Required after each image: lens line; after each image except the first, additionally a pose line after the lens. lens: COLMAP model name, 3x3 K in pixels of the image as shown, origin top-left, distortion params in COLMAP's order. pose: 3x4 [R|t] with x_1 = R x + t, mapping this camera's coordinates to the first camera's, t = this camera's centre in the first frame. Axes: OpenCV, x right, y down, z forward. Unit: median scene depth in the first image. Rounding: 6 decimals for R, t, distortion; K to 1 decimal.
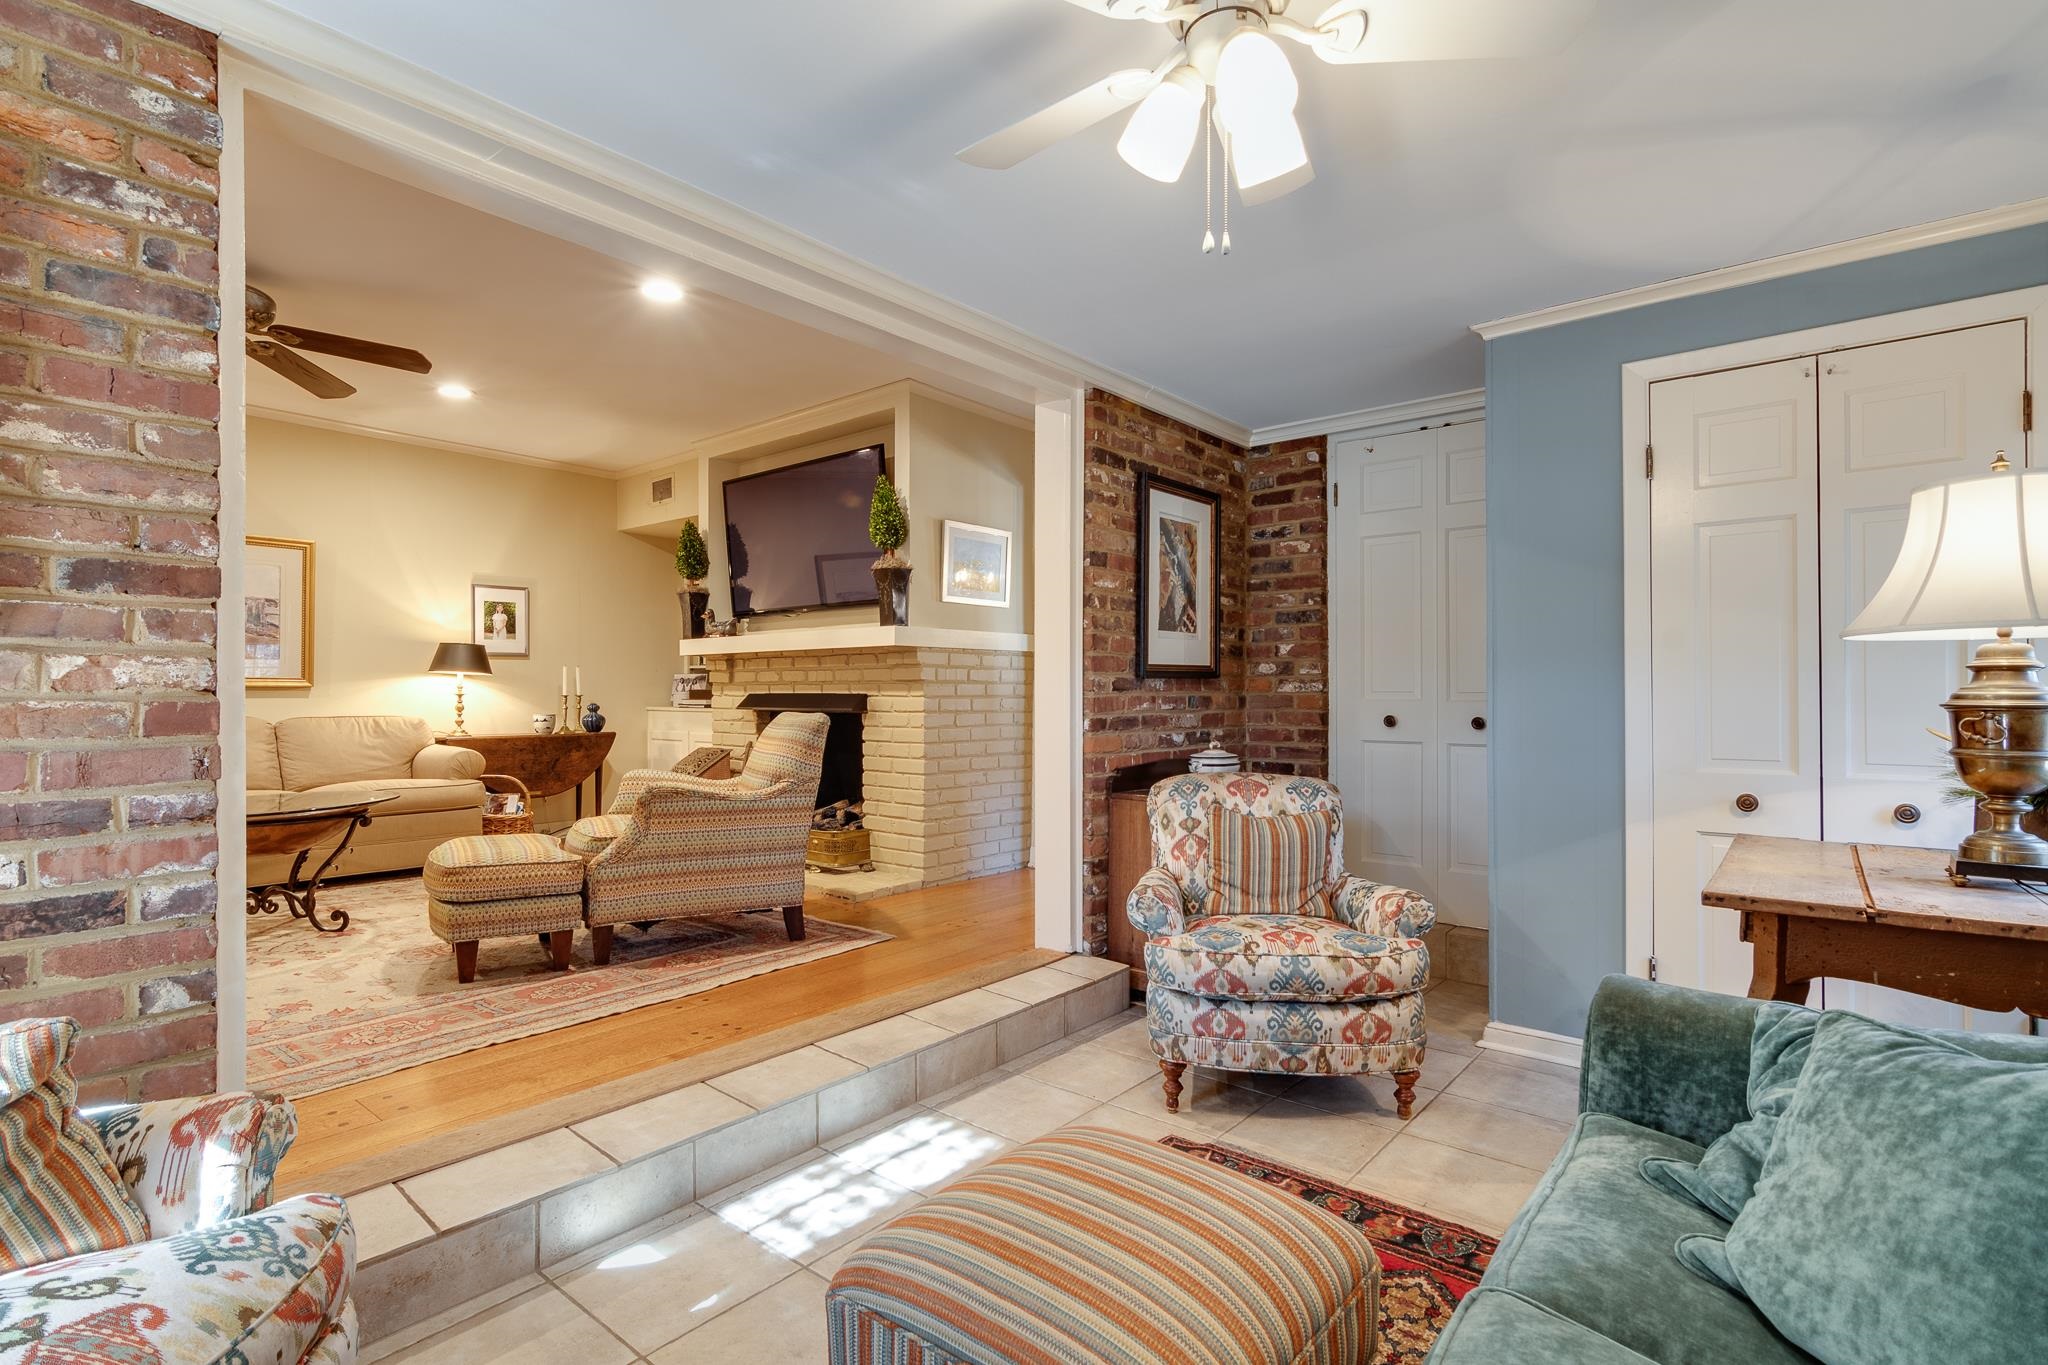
lens RADIAL K [[1002.1, 0, 1016.9], [0, 1002.1, 686.0], [0, 0, 1]] dist [-0.010670, -0.000599]
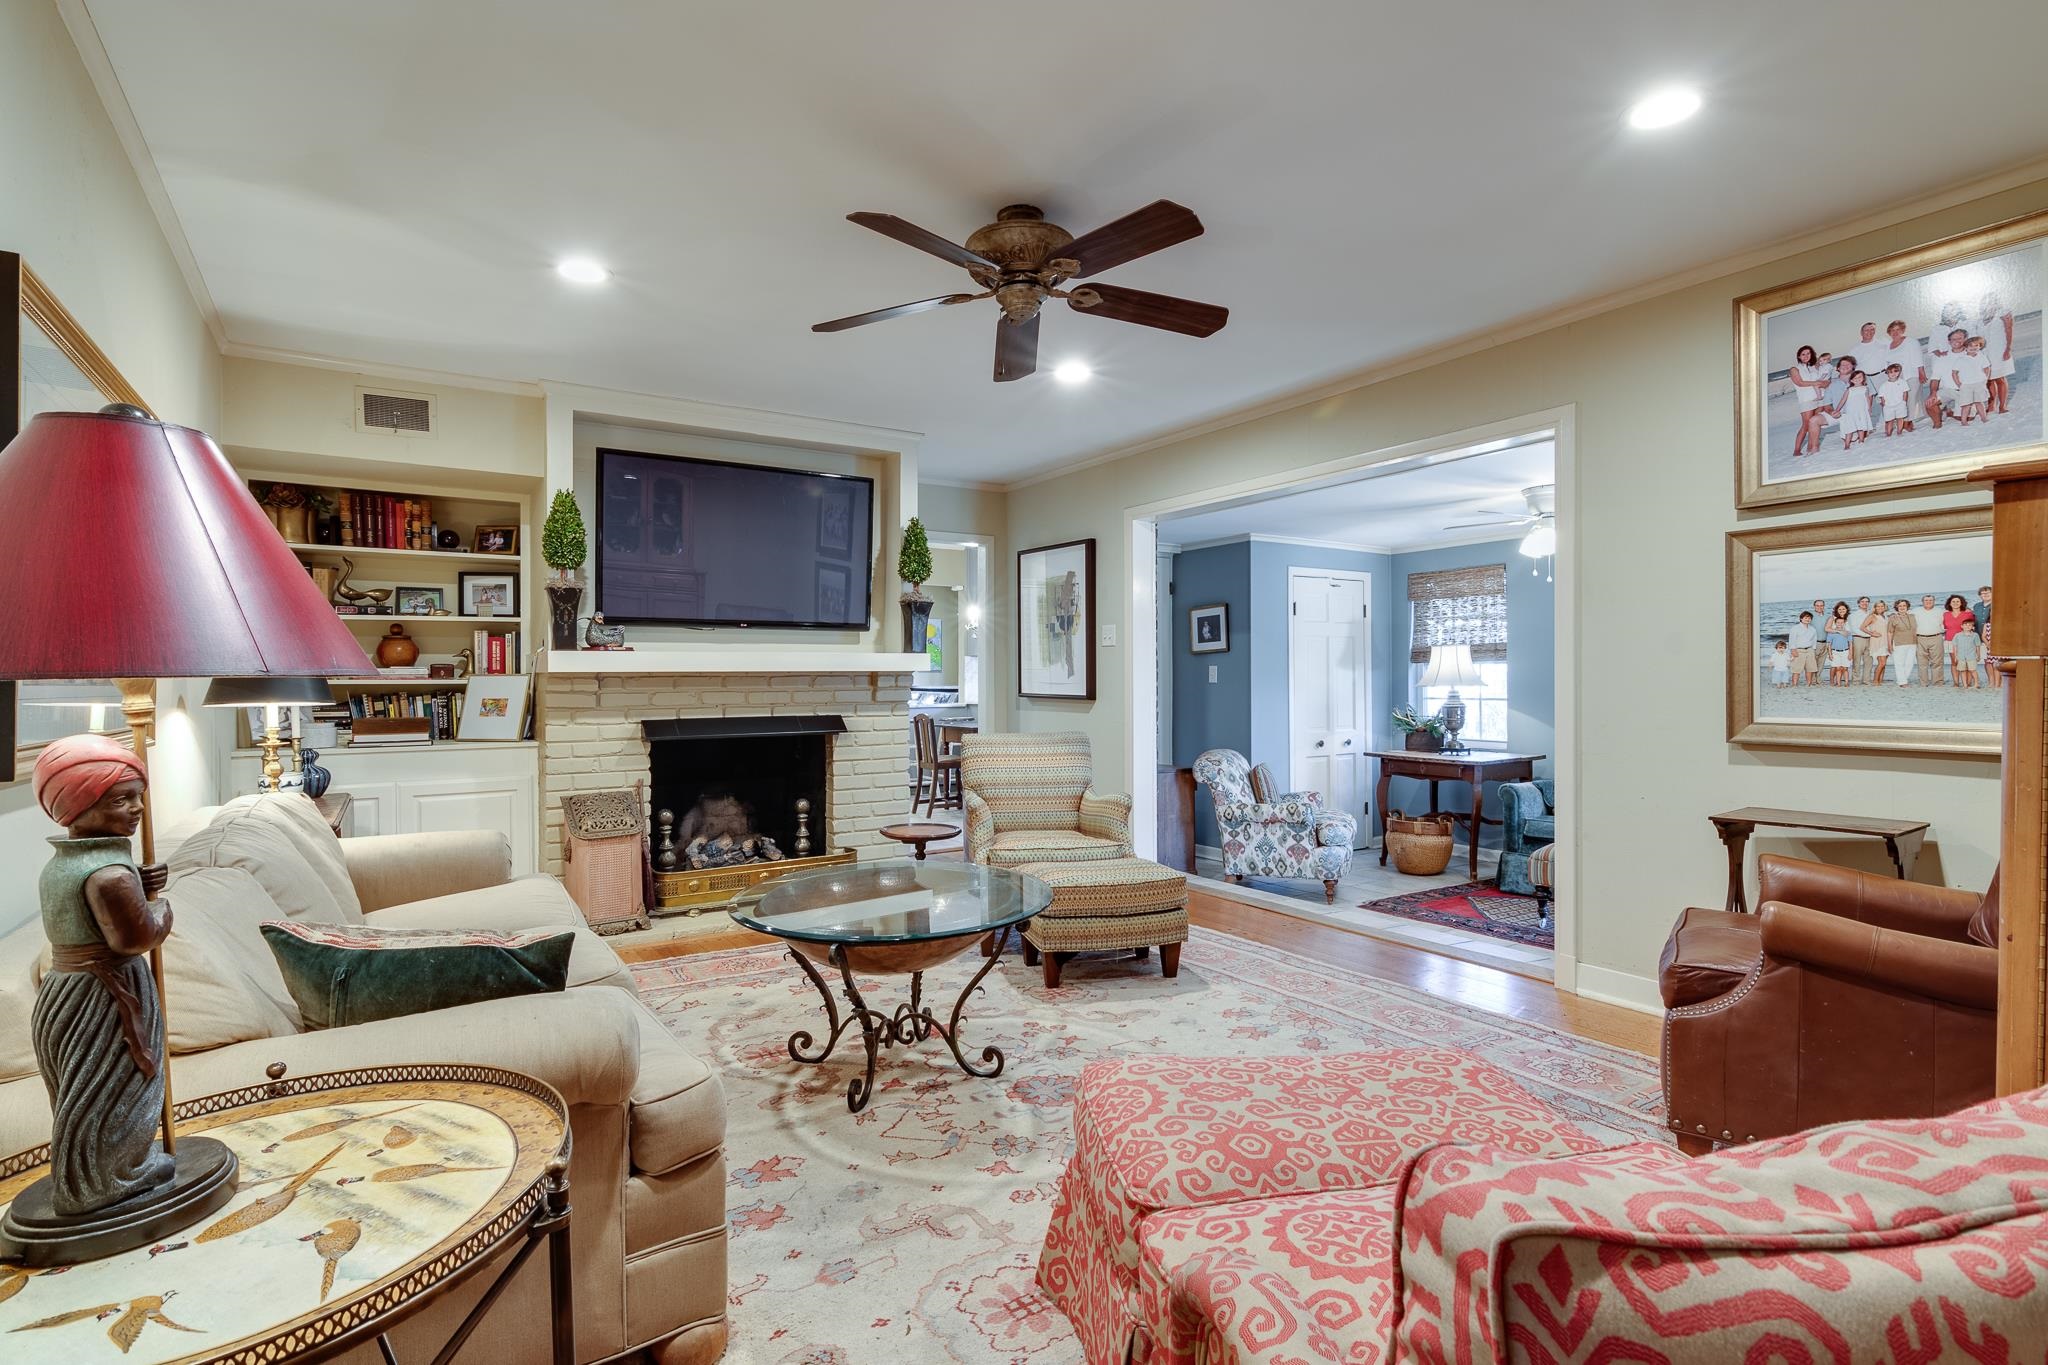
lens RADIAL K [[1002.1, 0, 1025.8], [0, 1002.1, 681.5], [0, 0, 1]] dist [-0.010670, -0.000599]
pose [[0.285744, 0.001012, 0.958305, -1.062984], [0.005378, 0.999982, -0.002659, -0.022095], [-0.958291, 0.005914, 0.285734, 0.523400]]
